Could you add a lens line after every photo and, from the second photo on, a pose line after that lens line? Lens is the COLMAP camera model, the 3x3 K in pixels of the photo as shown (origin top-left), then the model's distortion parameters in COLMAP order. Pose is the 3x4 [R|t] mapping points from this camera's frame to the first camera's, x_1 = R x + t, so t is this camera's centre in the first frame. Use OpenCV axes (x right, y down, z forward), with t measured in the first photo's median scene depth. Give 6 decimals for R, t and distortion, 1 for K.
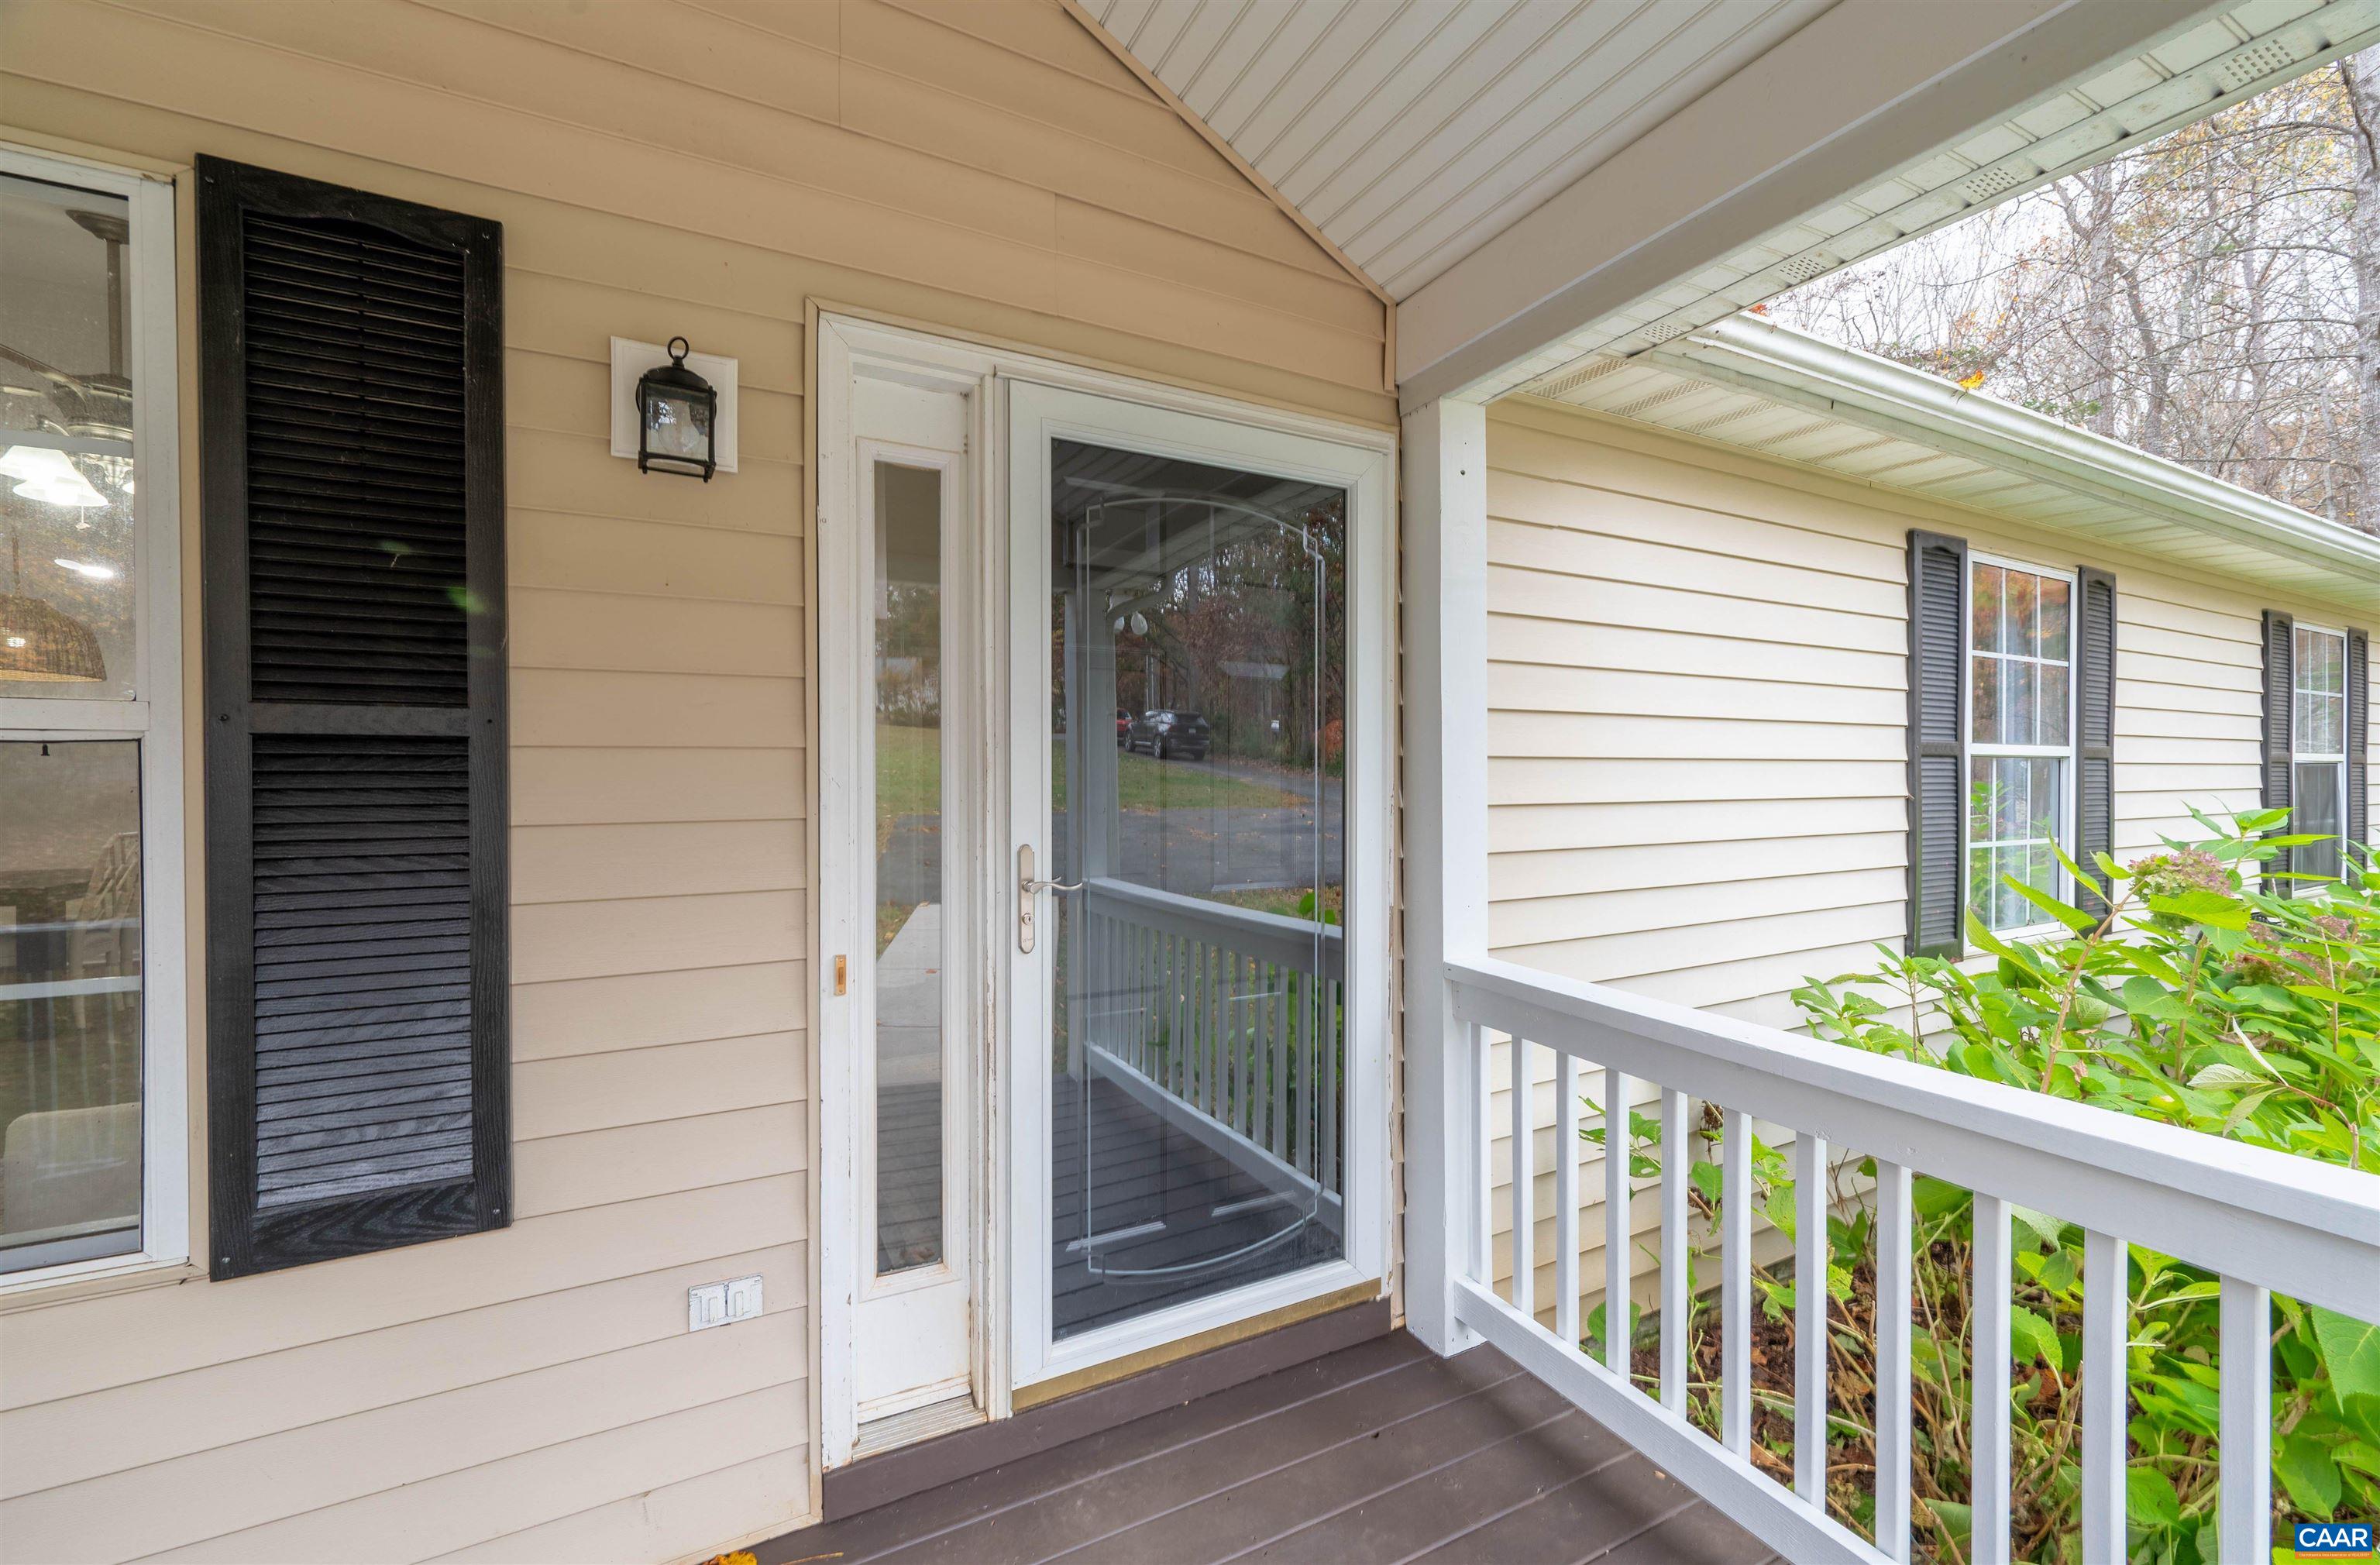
lens RADIAL K [[954.7, 0, 1190.0], [0, 954.7, 786.5], [0, 0, 1]] dist [-0.000328, -0.000055]
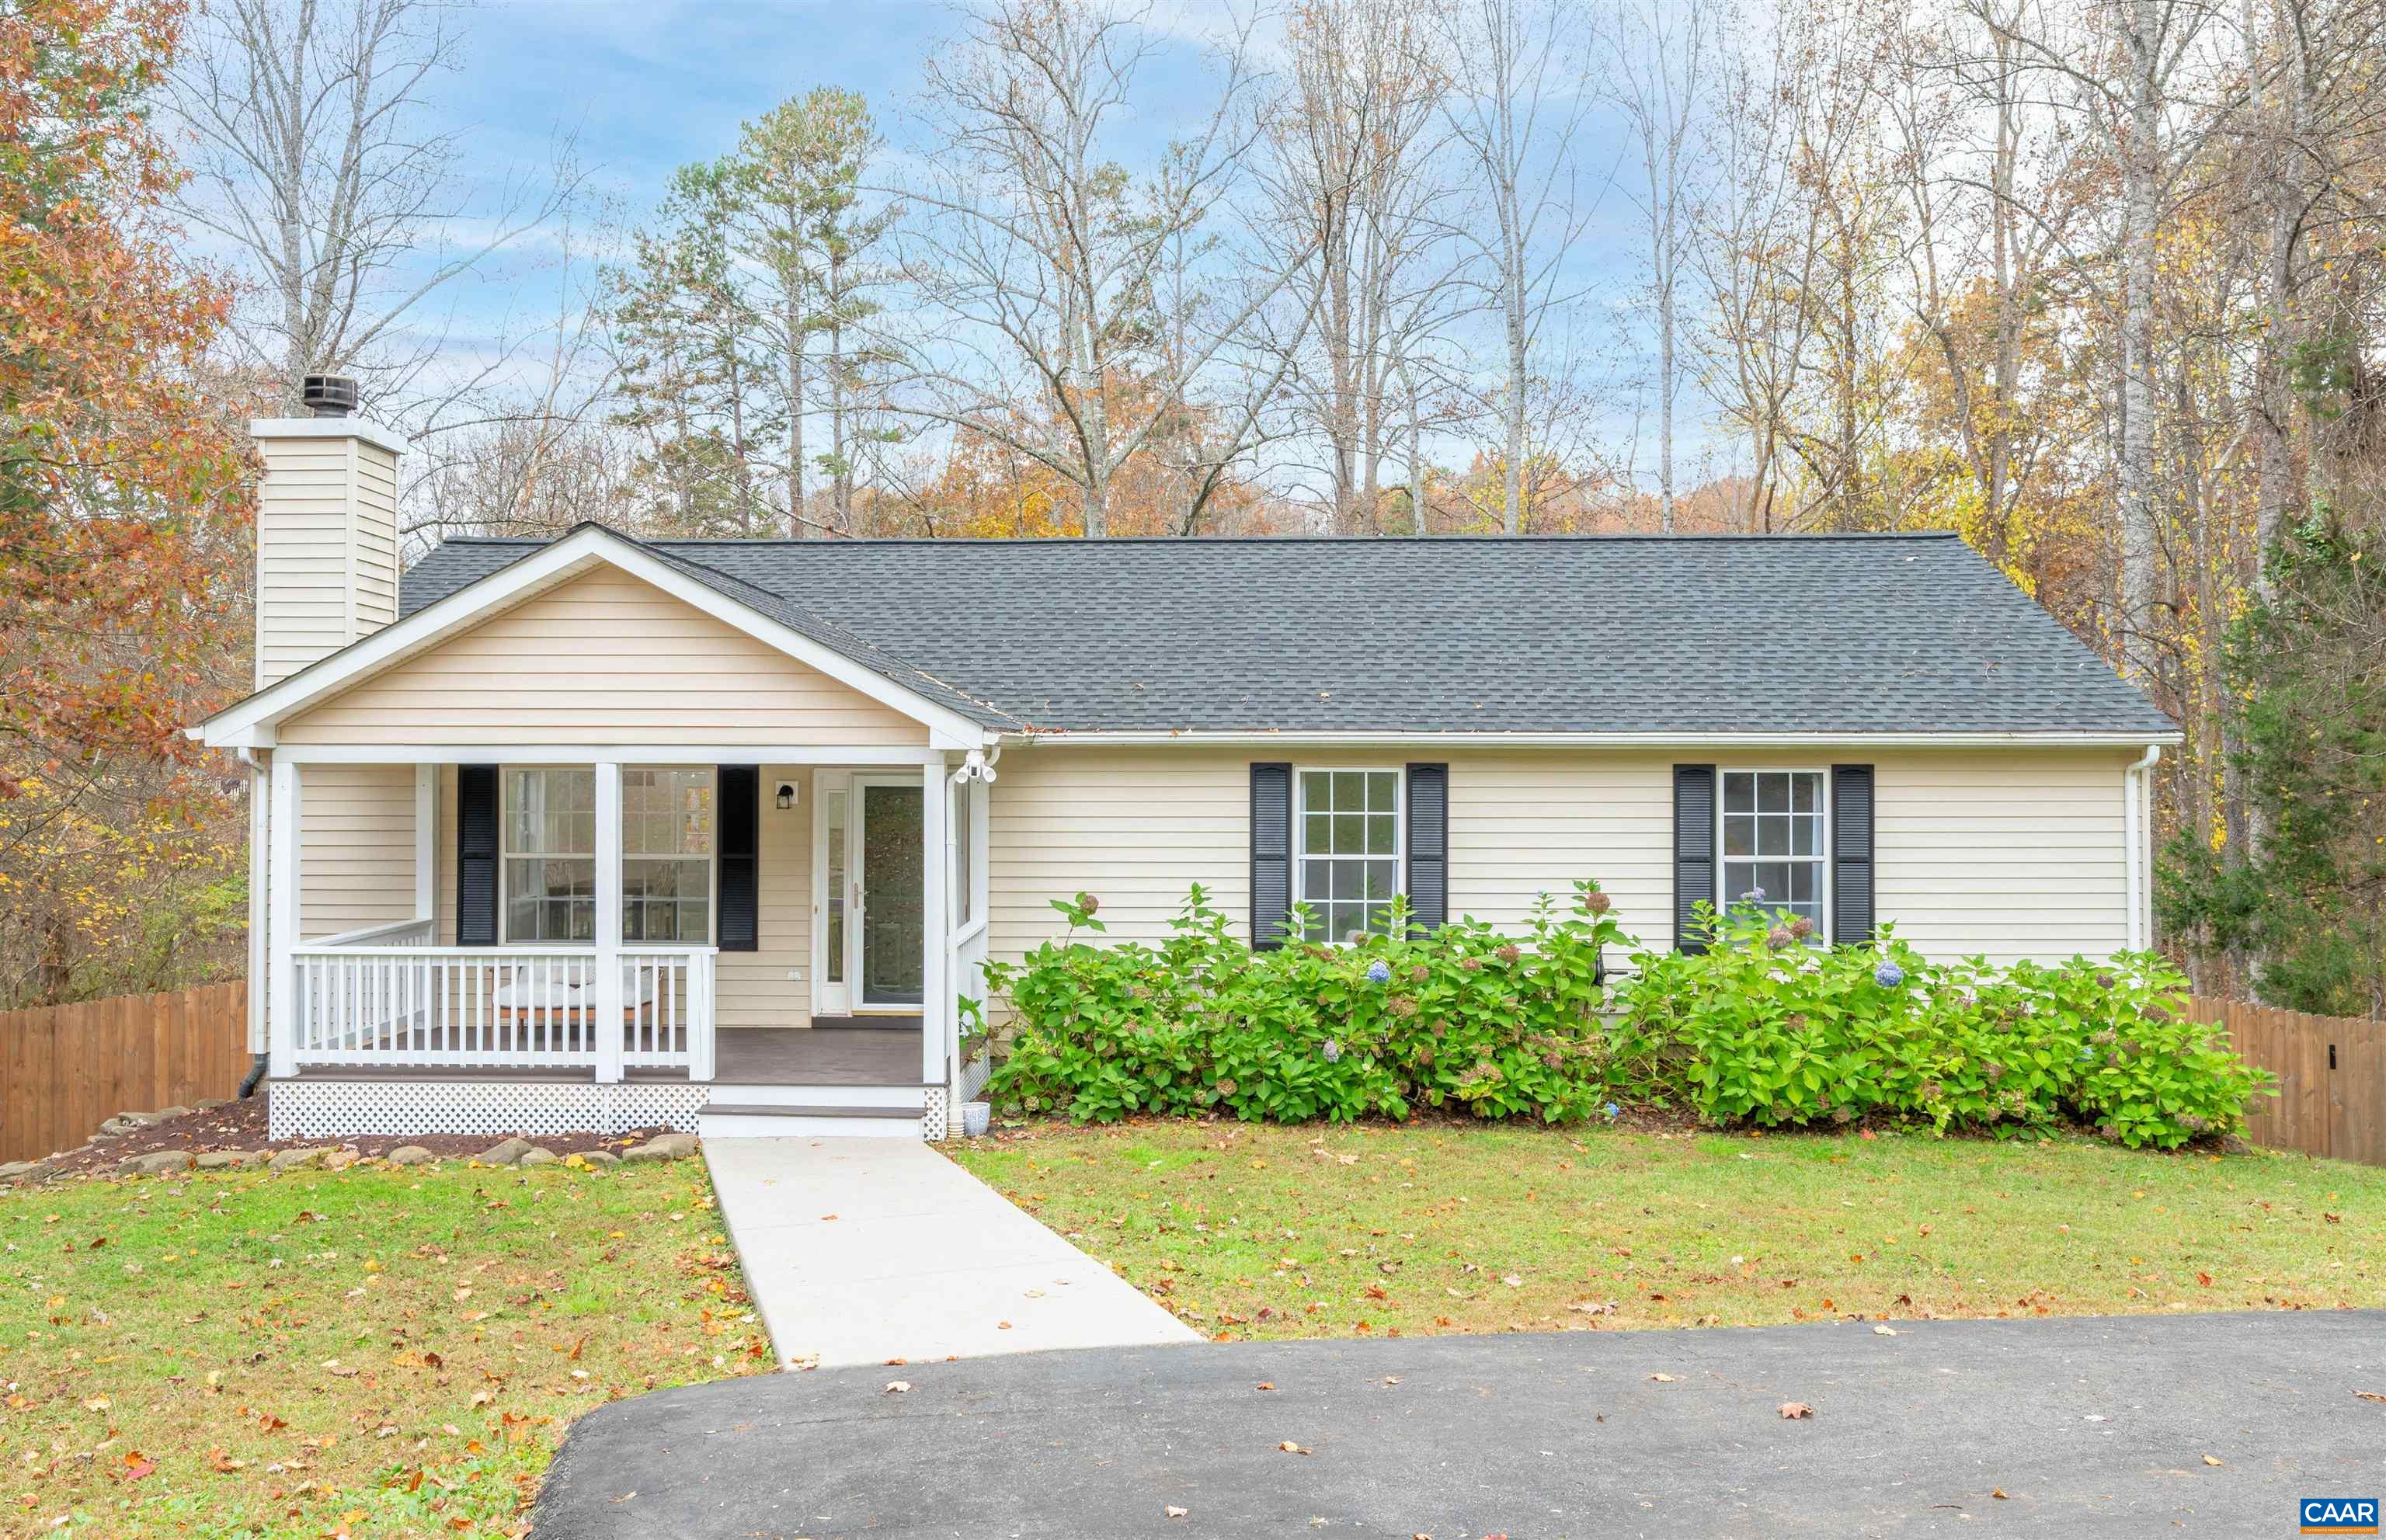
lens RADIAL K [[1785.4, 0, 1190.0], [0, 1785.4, 797.1], [0, 0, 1]] dist [-0.006320, 0.000392]
pose [[0.879730, 0.013926, -0.475270, 5.036231], [-0.012231, 0.999903, 0.006659, -0.407554], [0.475316, -0.000045, 0.879815, -5.435822]]
